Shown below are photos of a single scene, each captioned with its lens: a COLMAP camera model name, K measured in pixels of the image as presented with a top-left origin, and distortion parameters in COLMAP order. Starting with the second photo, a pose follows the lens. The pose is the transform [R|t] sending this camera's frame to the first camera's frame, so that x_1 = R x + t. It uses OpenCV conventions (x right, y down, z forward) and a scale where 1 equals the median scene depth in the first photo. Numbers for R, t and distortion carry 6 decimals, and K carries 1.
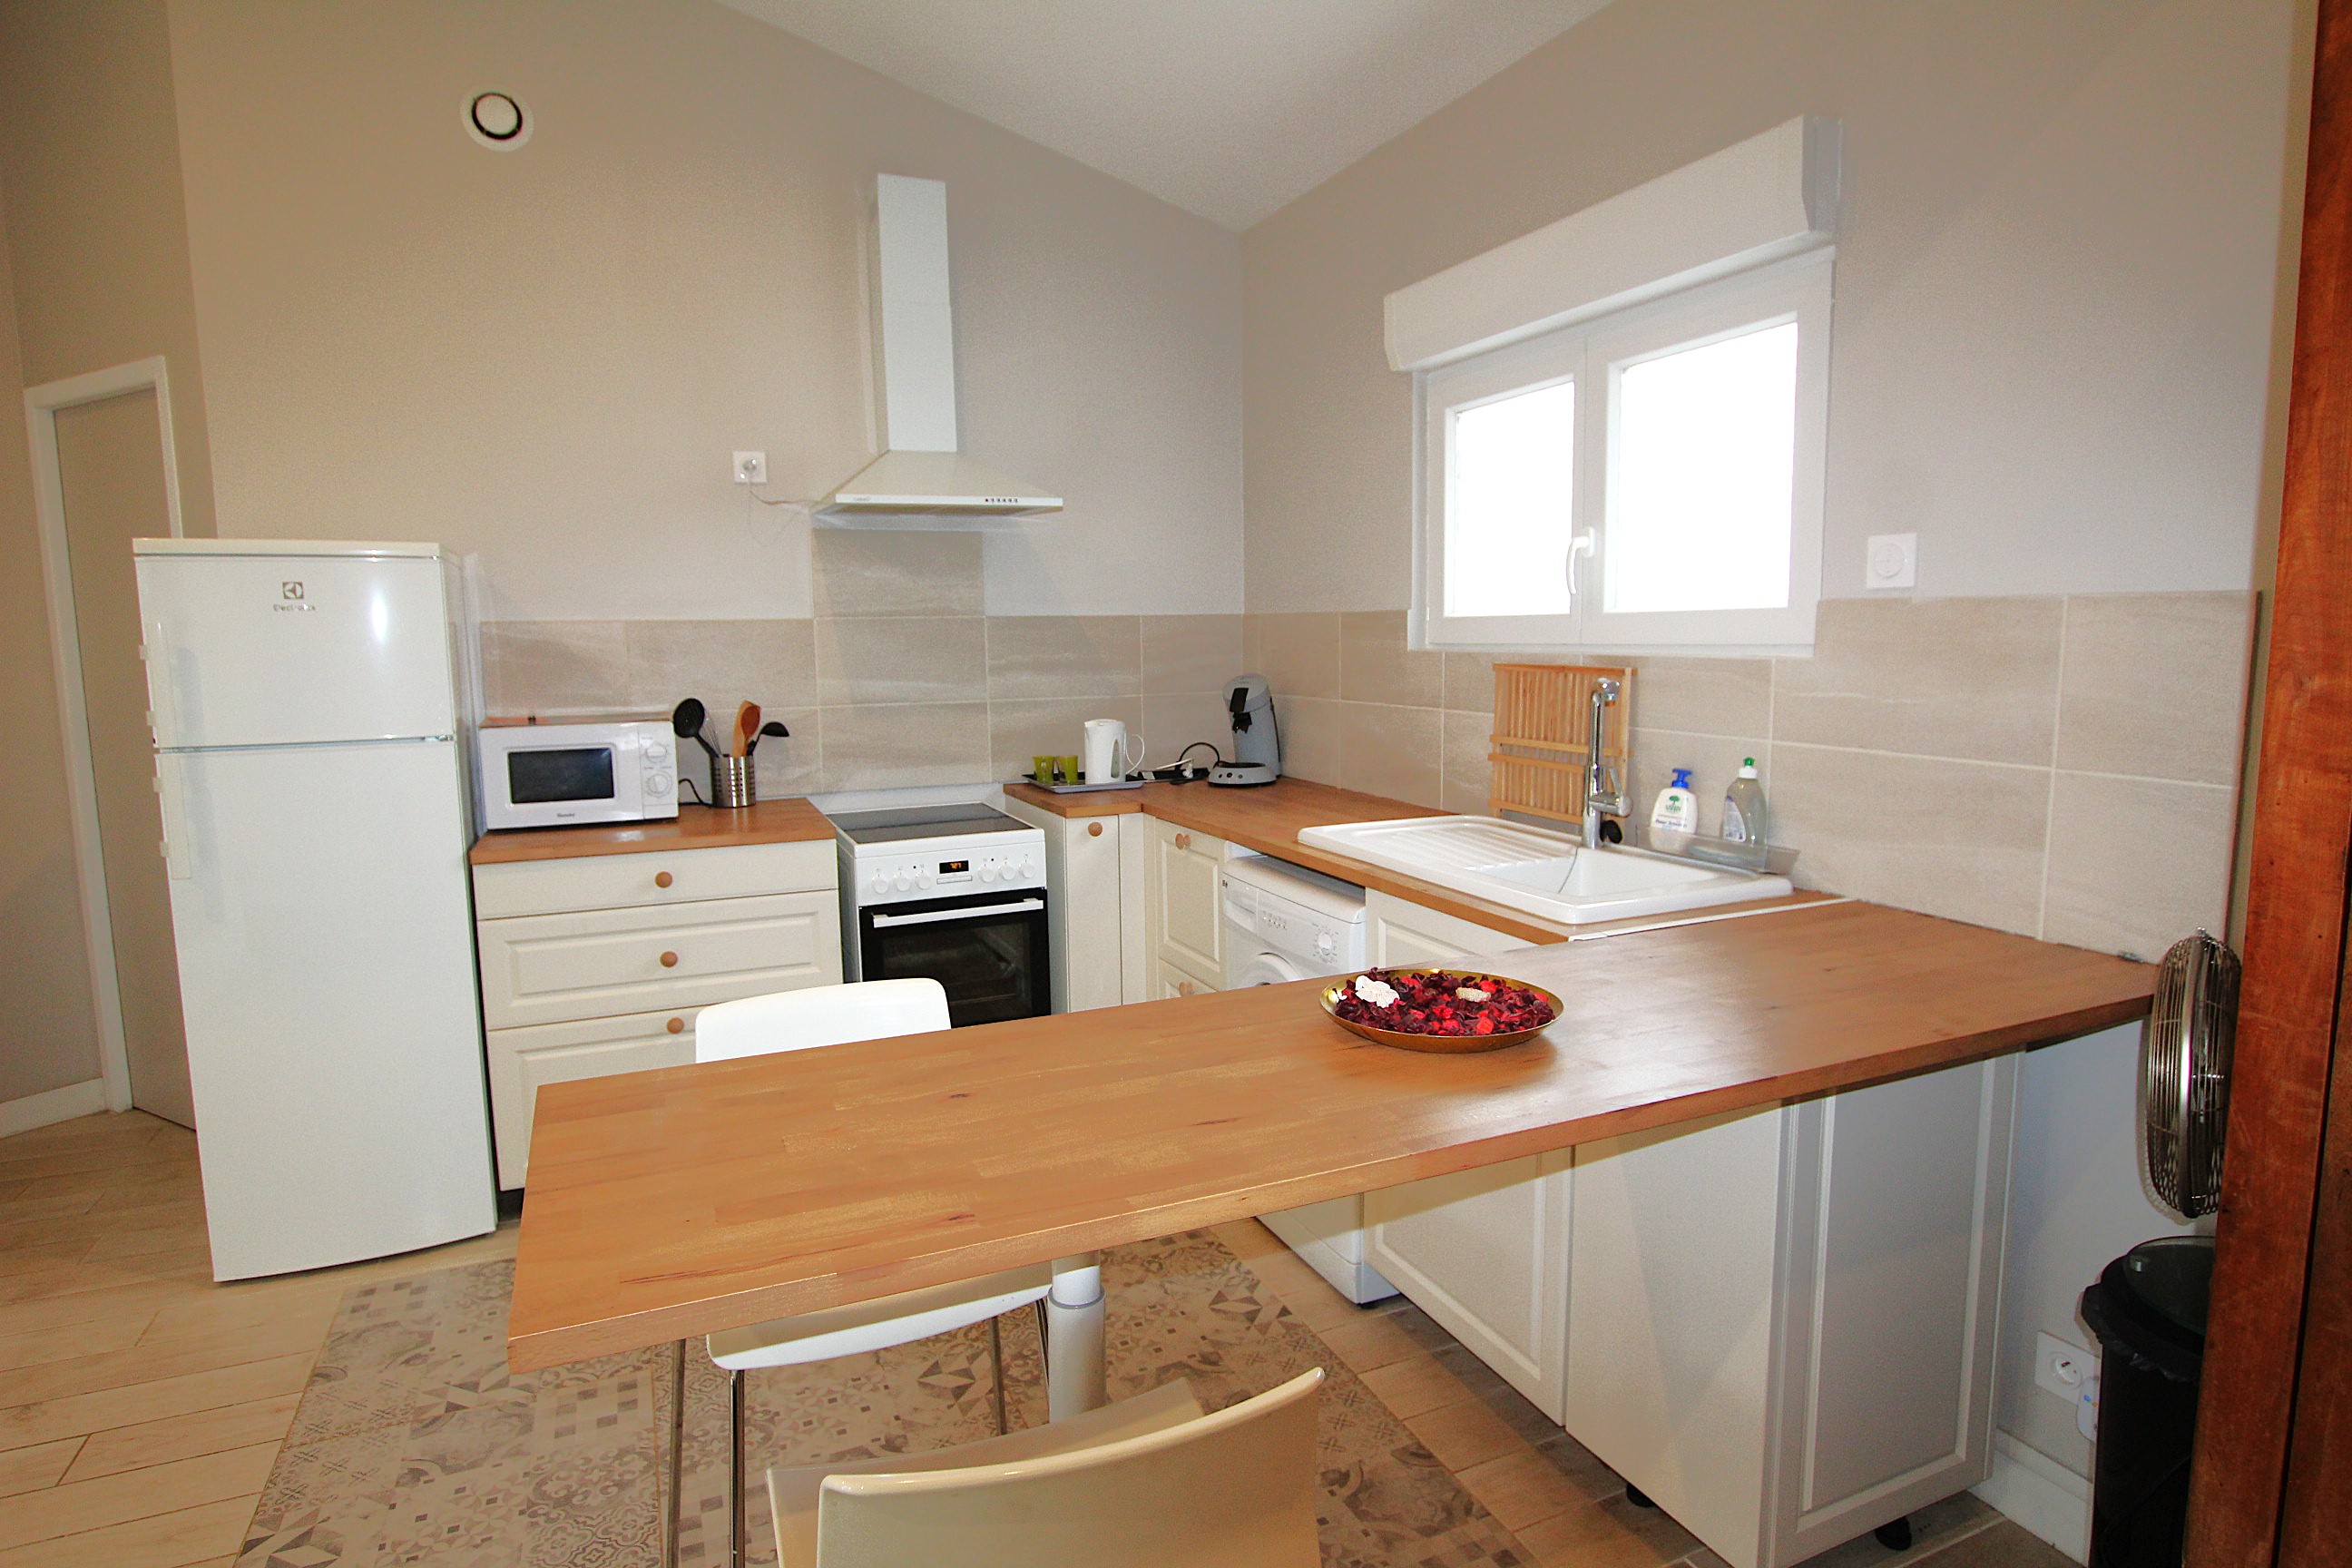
lens RADIAL K [[1277.3, 0, 1176.0], [0, 1277.3, 784.0], [0, 0, 1]] dist [-0.012900, 0.000012]
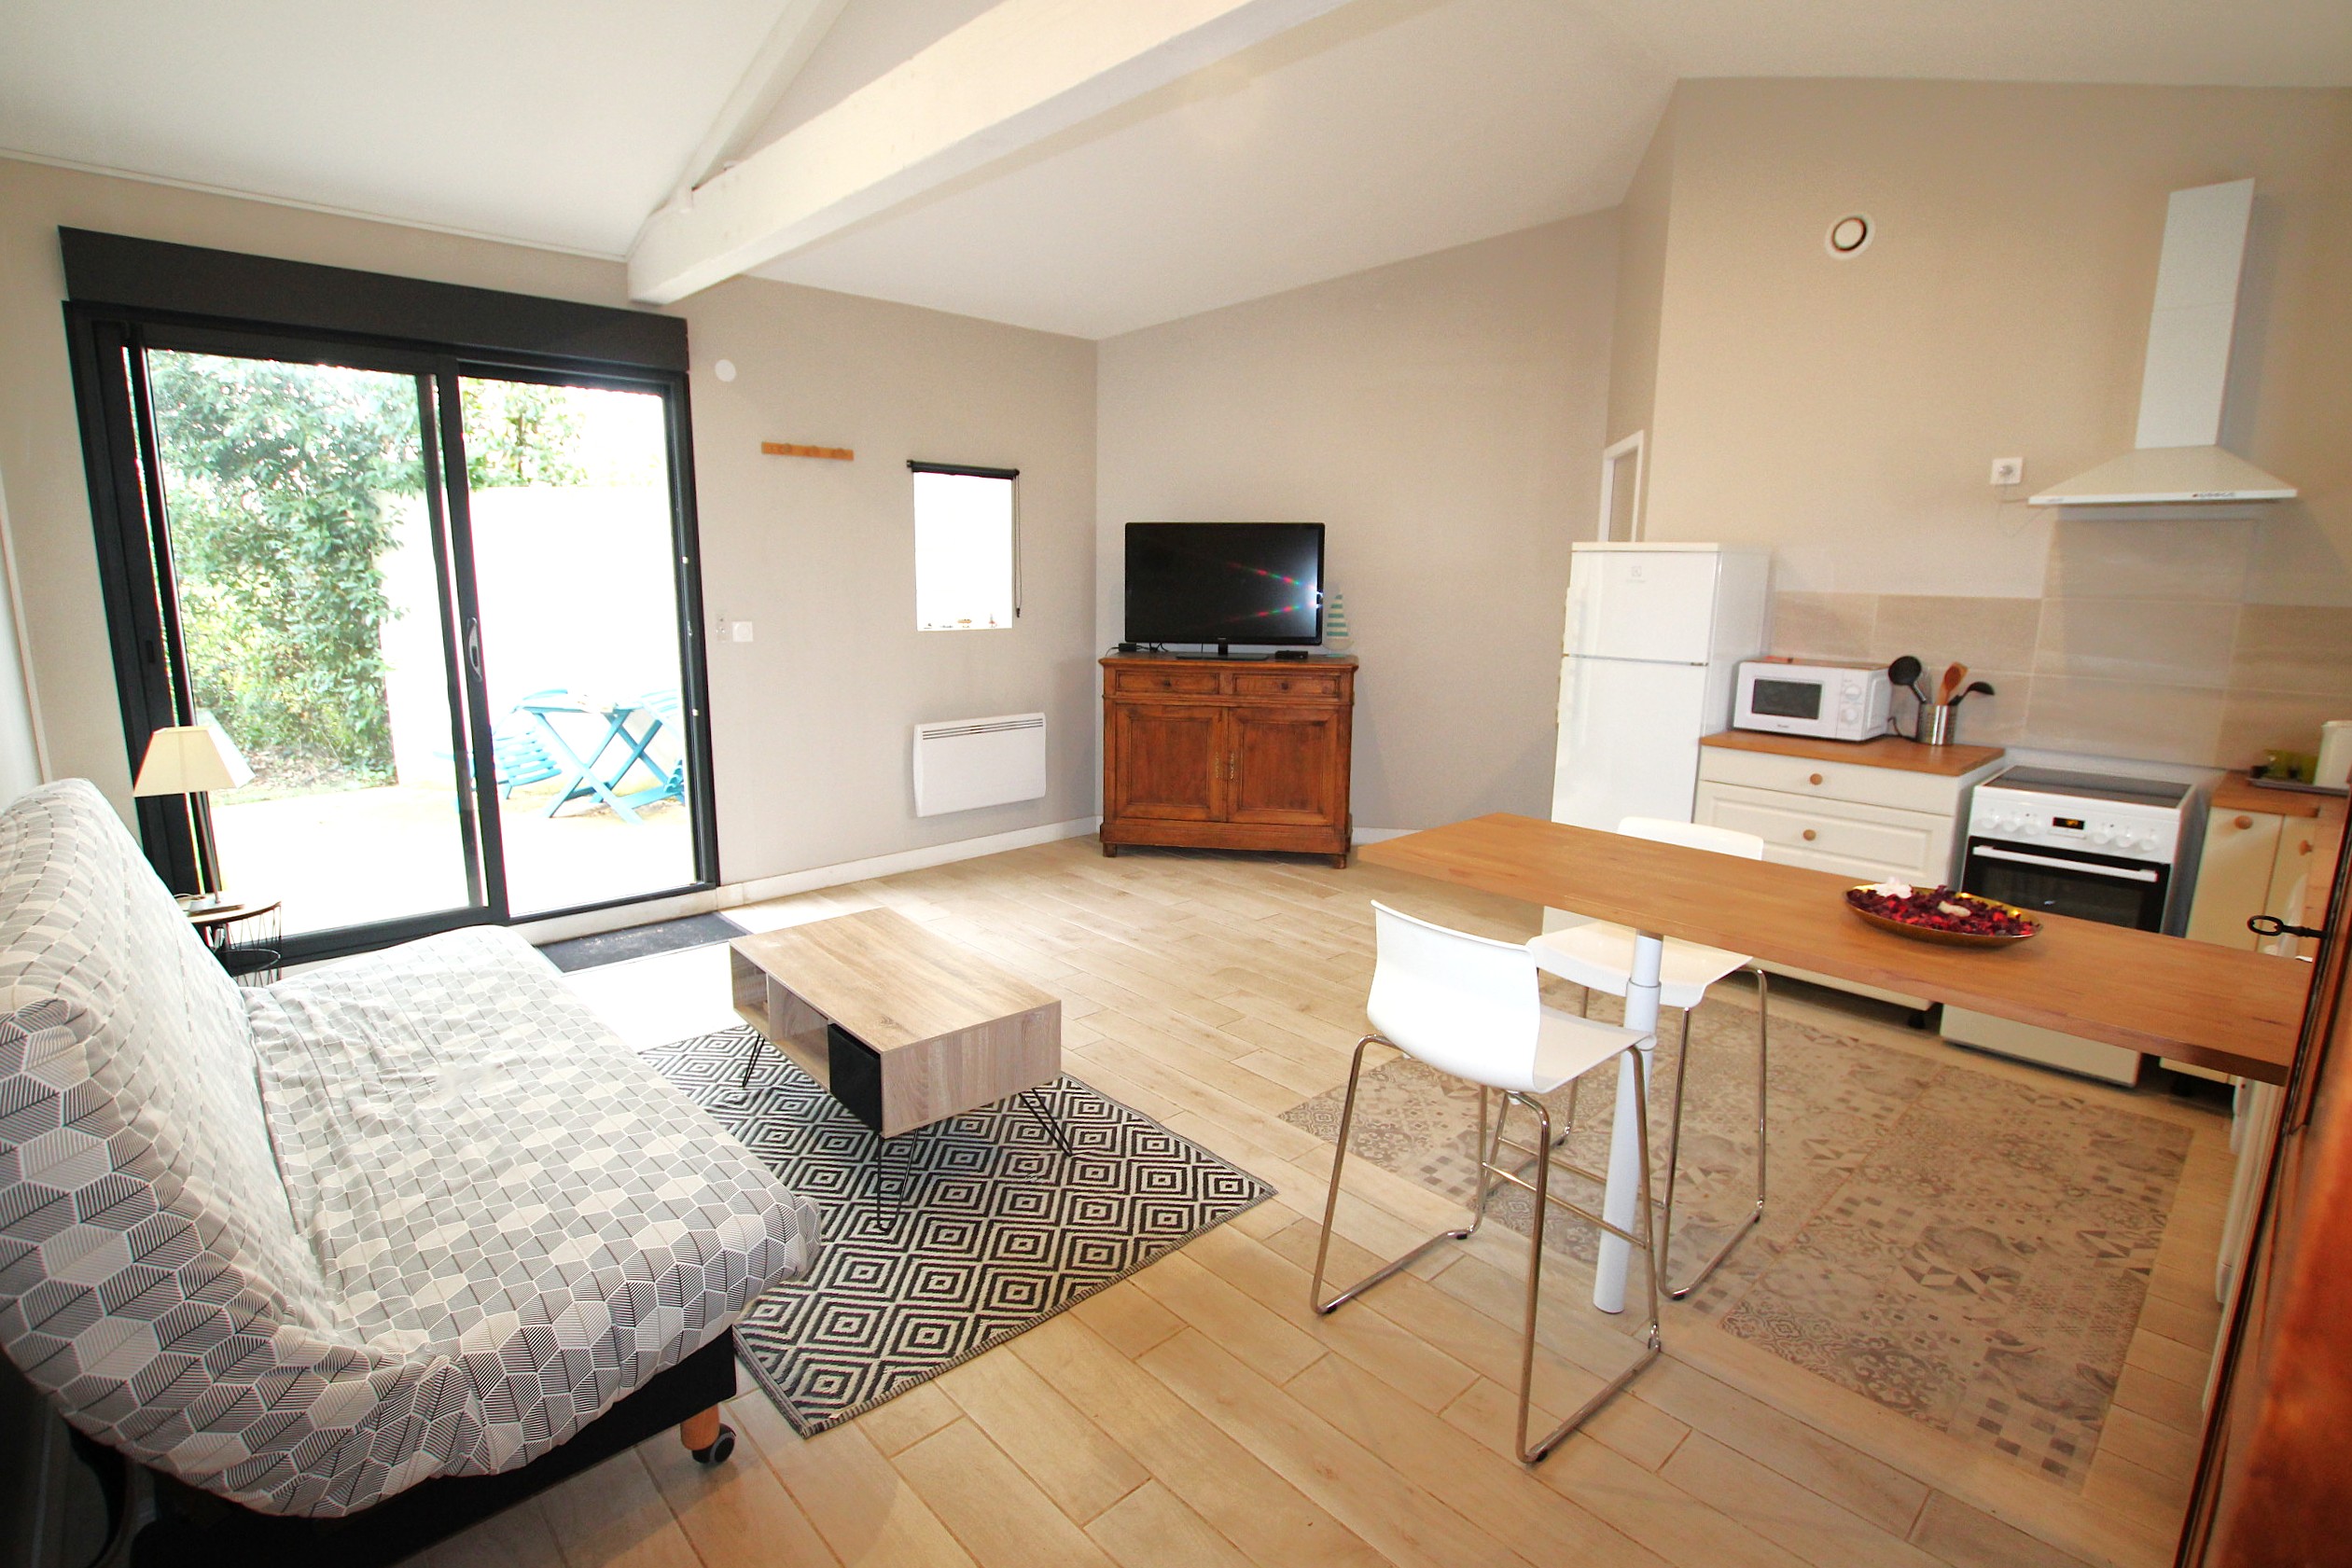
lens RADIAL K [[1117.7, 0, 1176.0], [0, 1117.7, 784.0], [0, 0, 1]] dist [-0.023159, 0.000337]
pose [[0.324643, 0.194656, -0.925589, 0.483855], [-0.133103, 0.978257, 0.159047, -0.020381], [0.936424, 0.071566, 0.343494, -0.089121]]
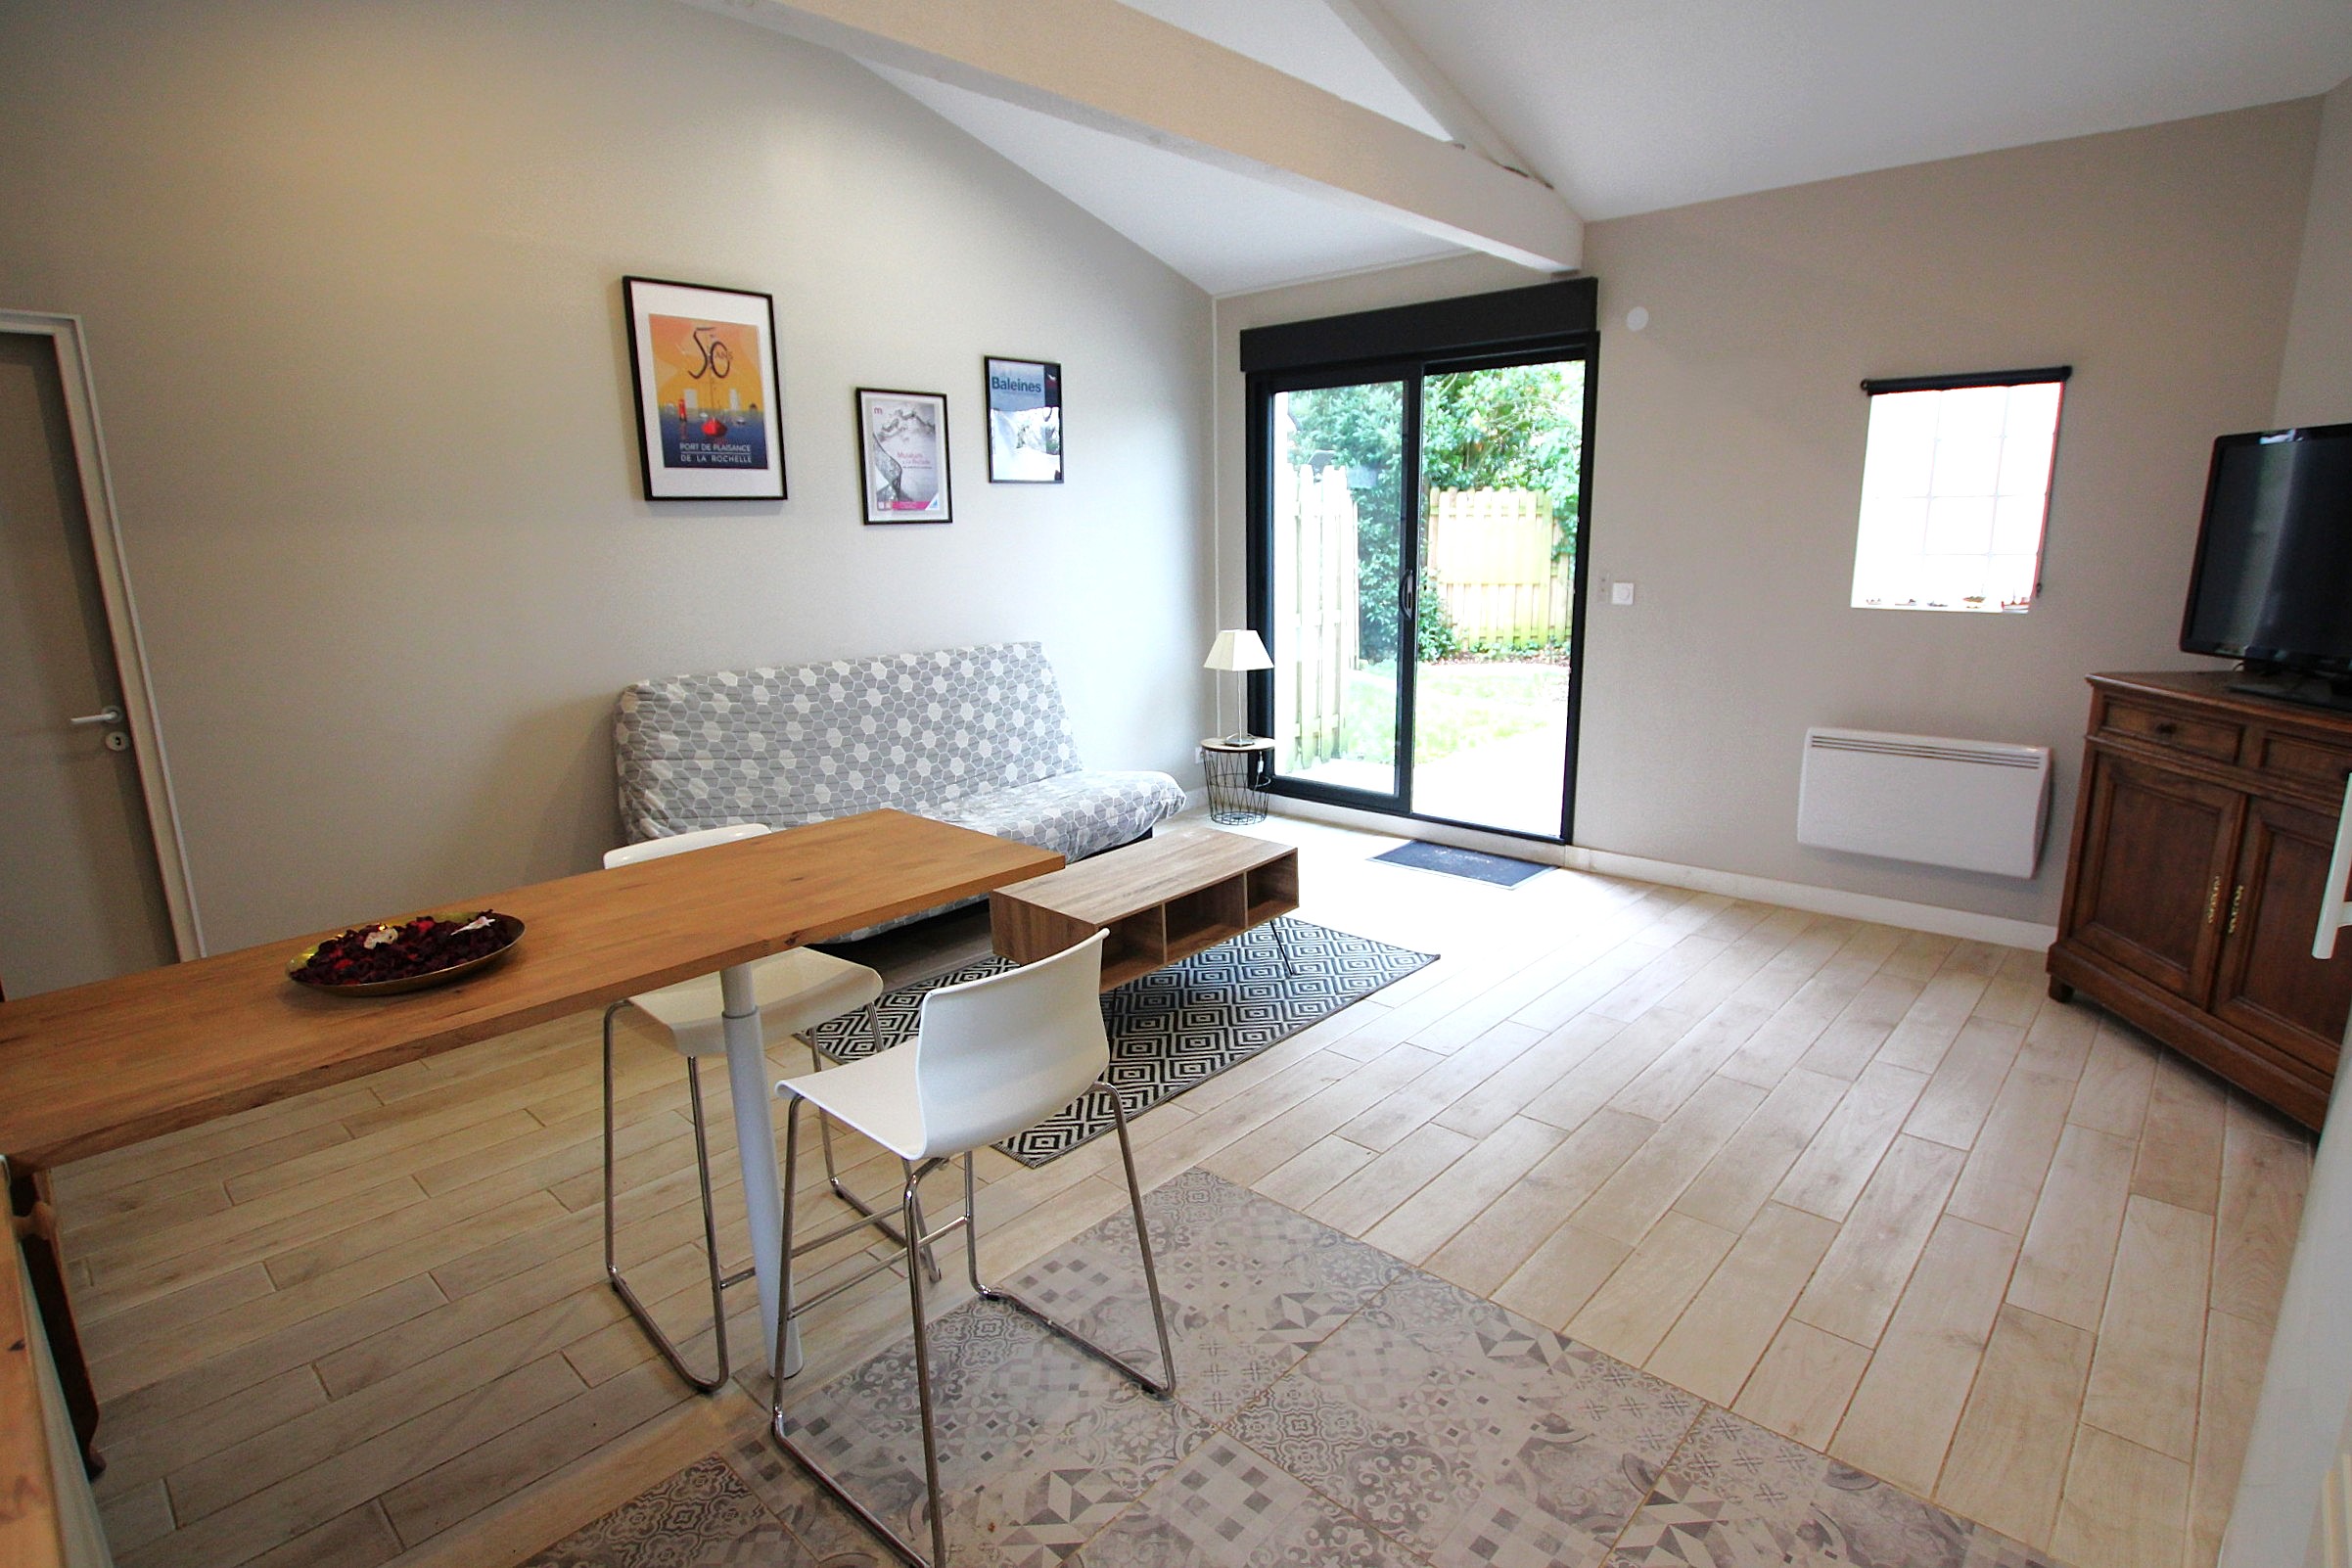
lens RADIAL K [[1141.6, 0, 1176.0], [0, 1141.6, 784.0], [0, 0, 1]] dist [-0.024537, 0.000124]
pose [[-0.913085, 0.117109, -0.390591, -0.022707], [-0.021805, 0.942479, 0.333553, -0.155903], [0.407186, 0.313079, -0.858010, 1.007703]]
